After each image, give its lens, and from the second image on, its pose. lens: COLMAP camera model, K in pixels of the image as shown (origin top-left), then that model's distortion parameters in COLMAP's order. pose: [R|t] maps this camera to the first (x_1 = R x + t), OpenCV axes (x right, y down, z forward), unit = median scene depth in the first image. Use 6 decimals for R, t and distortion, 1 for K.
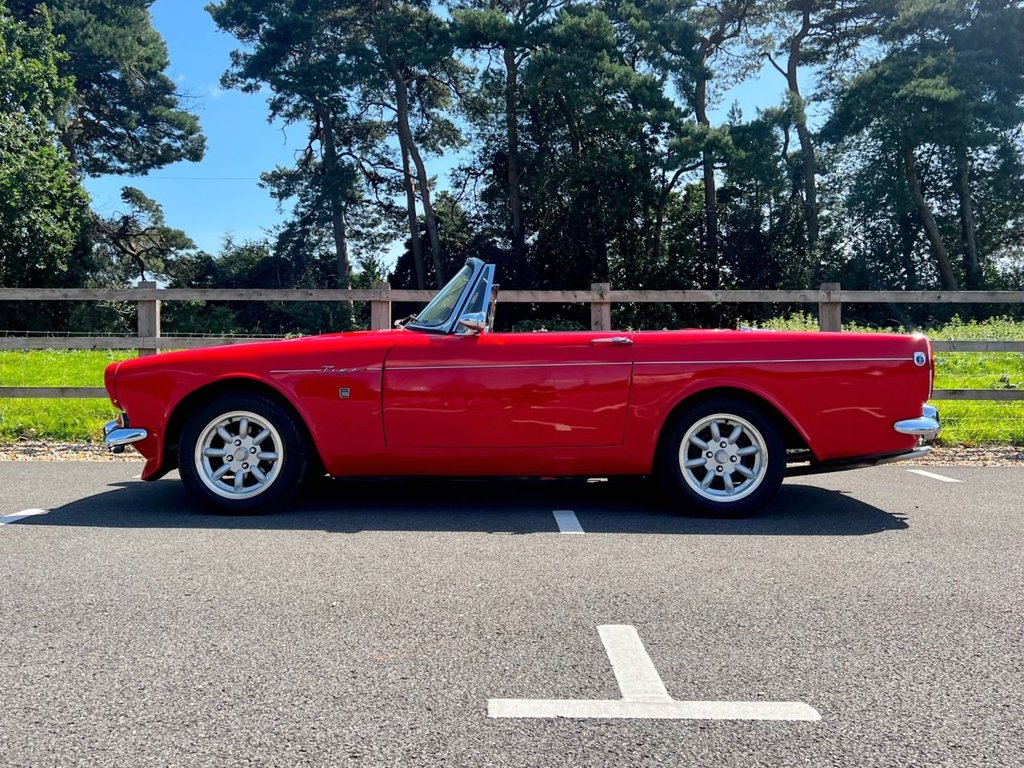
lens RADIAL K [[937.1, 0, 503.8], [0, 937.1, 348.3], [0, 0, 1]] dist [0.091057, -0.153274]
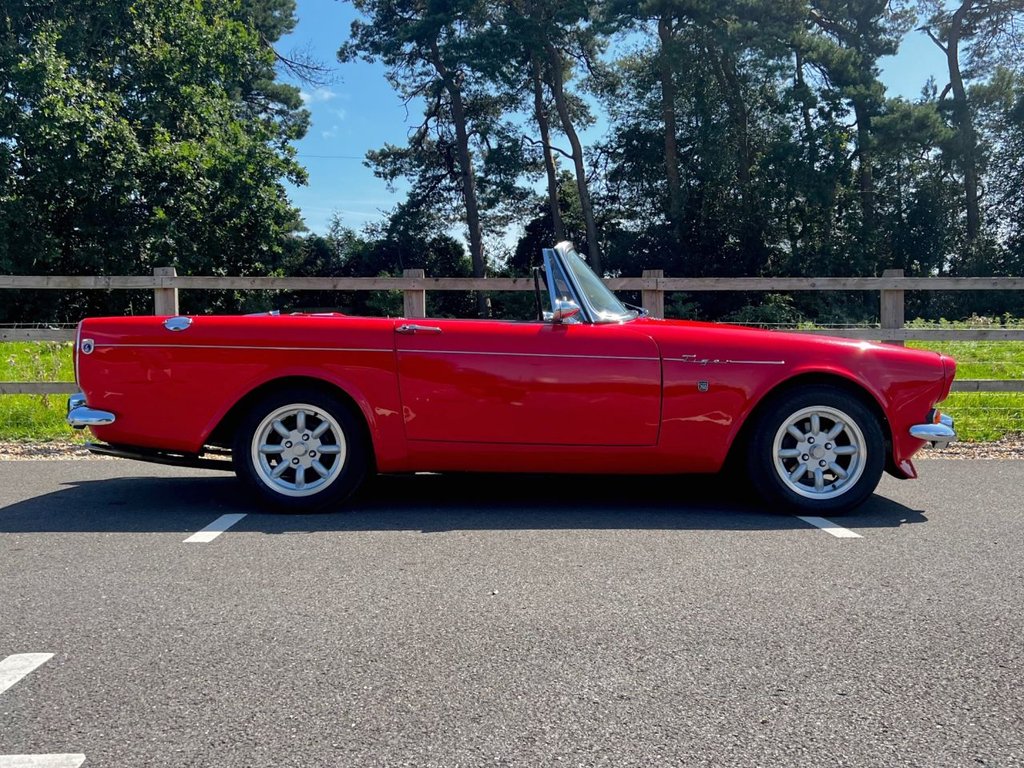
lens RADIAL K [[987.7, 0, 501.4], [0, 987.7, 347.1], [0, 0, 1]] dist [0.059650, -0.066792]
pose [[0.999436, -0.001760, 0.033541, -0.161756], [0.001396, 0.999940, 0.010871, -0.000533], [-0.033558, -0.010818, 0.999378, 0.003919]]
